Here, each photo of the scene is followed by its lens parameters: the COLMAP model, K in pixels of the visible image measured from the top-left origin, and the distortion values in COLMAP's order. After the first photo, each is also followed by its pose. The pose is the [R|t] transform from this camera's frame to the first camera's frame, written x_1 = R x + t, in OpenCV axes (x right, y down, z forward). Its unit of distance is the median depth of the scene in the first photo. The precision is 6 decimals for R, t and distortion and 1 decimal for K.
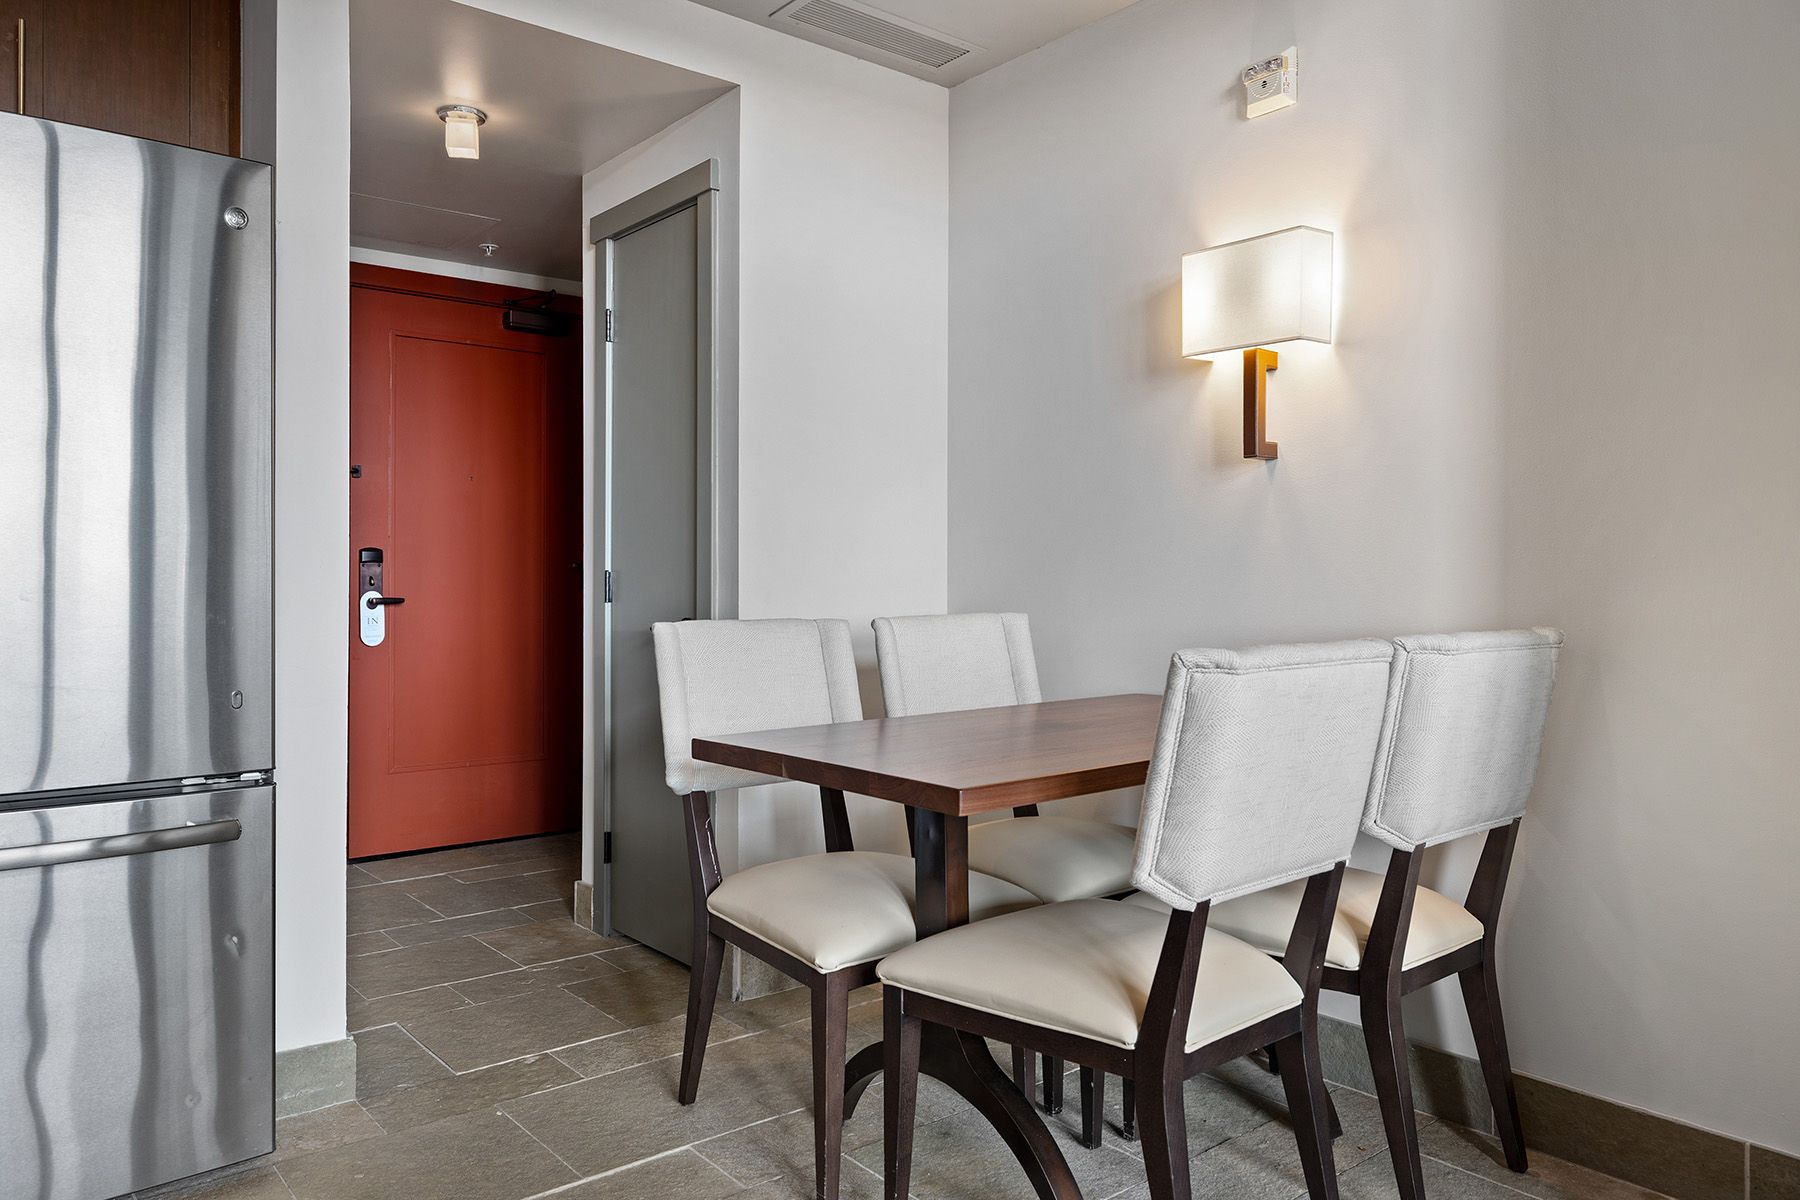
lens RADIAL K [[1240.9, 0, 891.8], [0, 1240.9, 573.0], [0, 0, 1]] dist [-0.000366, 0.001538]
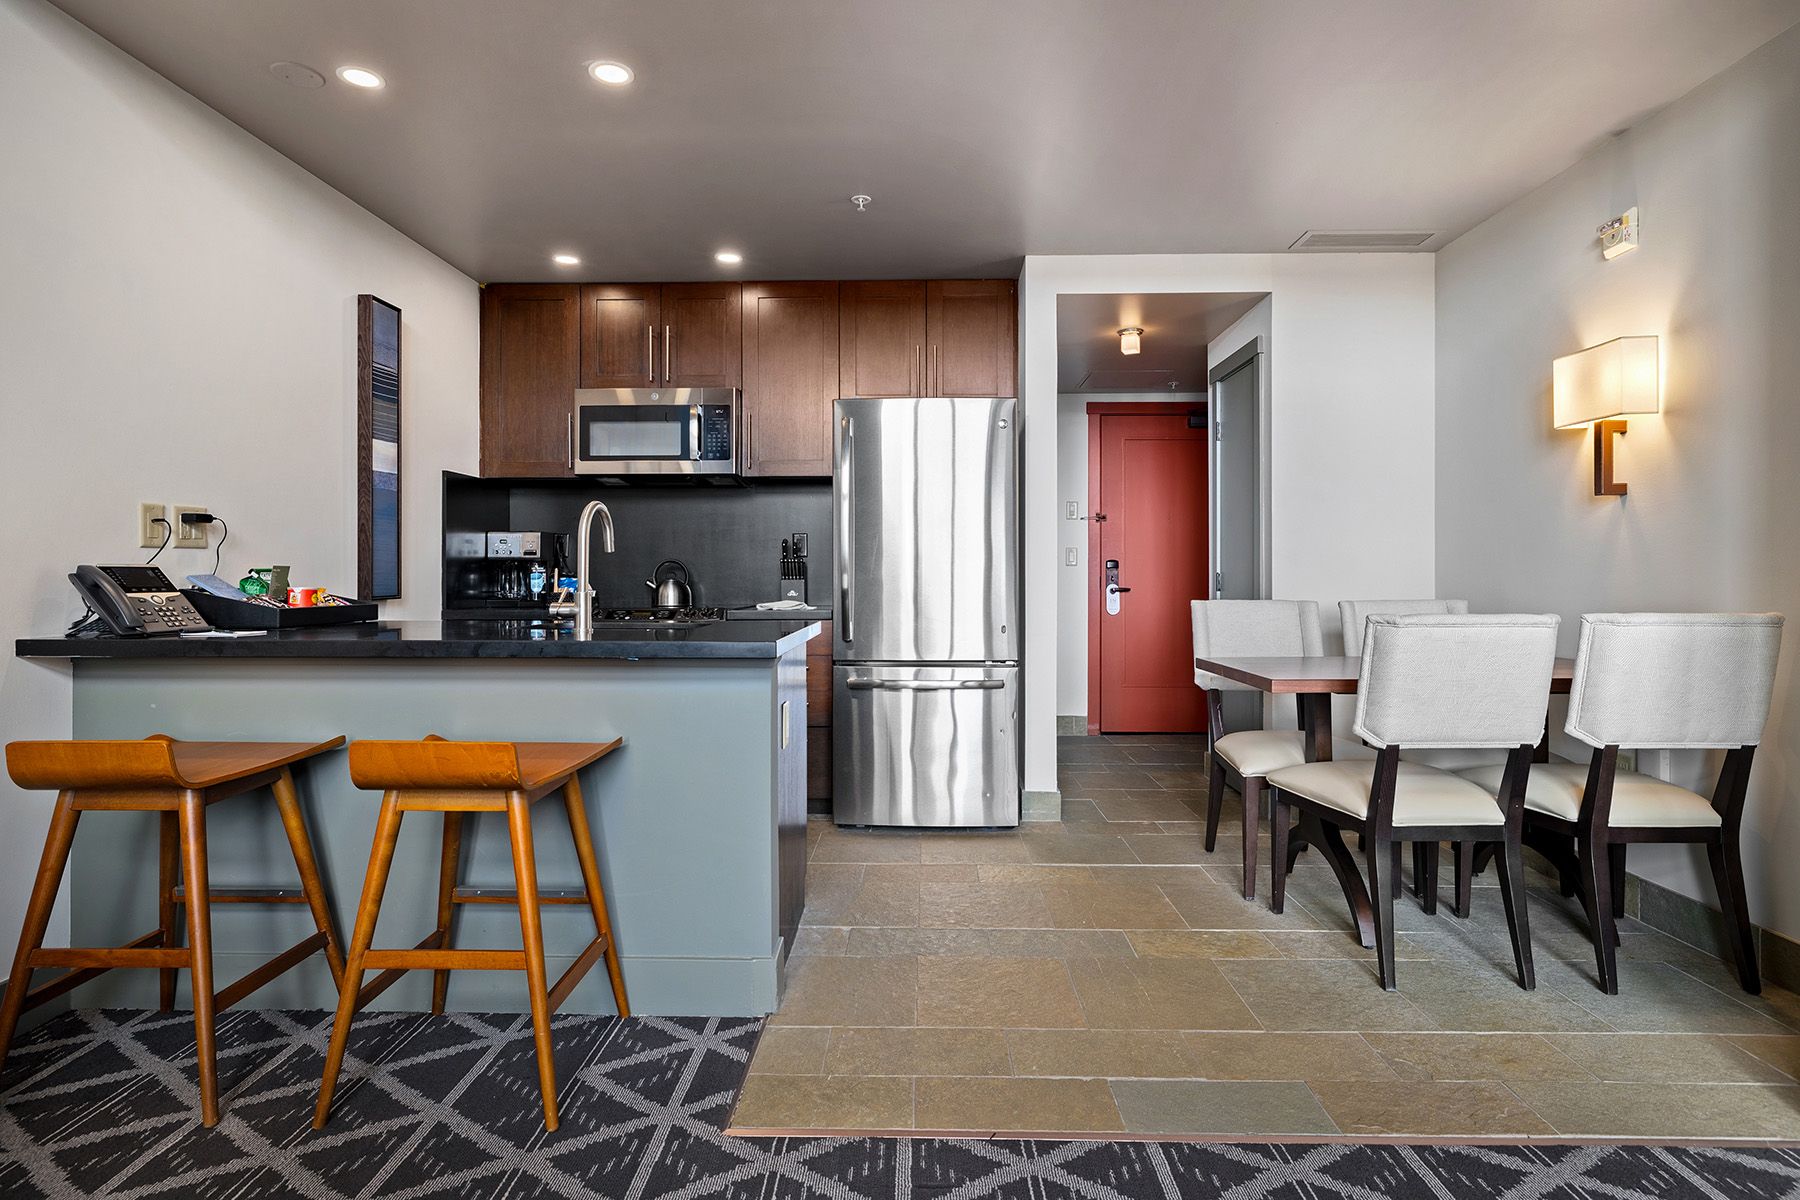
lens RADIAL K [[921.5, 0, 891.2], [0, 921.5, 576.8], [0, 0, 1]] dist [0.002687, 0.000125]
pose [[0.753132, -0.000302, -0.657870, 0.376195], [0.003530, 0.999987, 0.003582, -0.003361], [0.657860, -0.005020, 0.753123, -0.370106]]
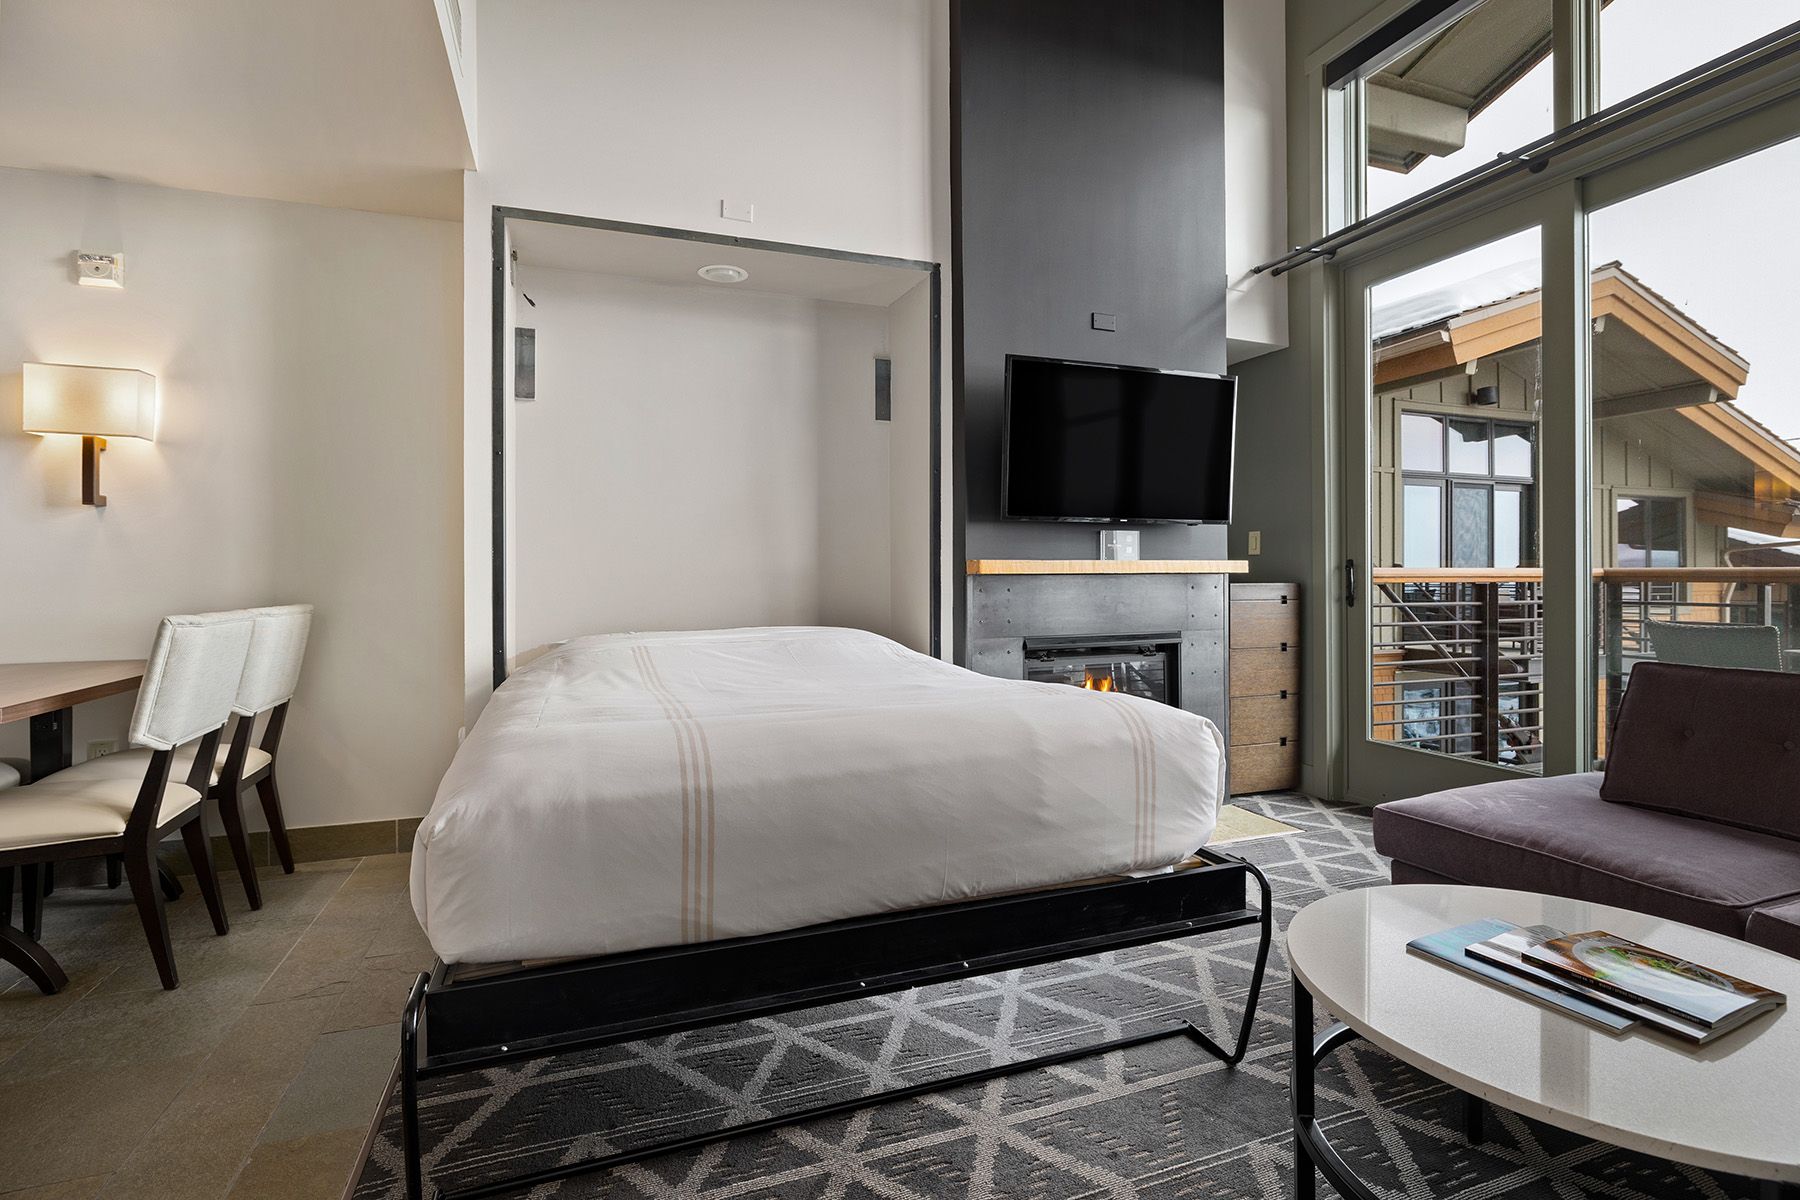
lens RADIAL K [[854.9, 0, 896.3], [0, 854.9, 584.9], [0, 0, 1]] dist [-0.000841, -0.000271]
pose [[0.319649, -0.004108, 0.947527, -0.408623], [-0.000349, 0.999990, 0.004453, 0.003854], [-0.947536, -0.001754, 0.319644, -0.314769]]
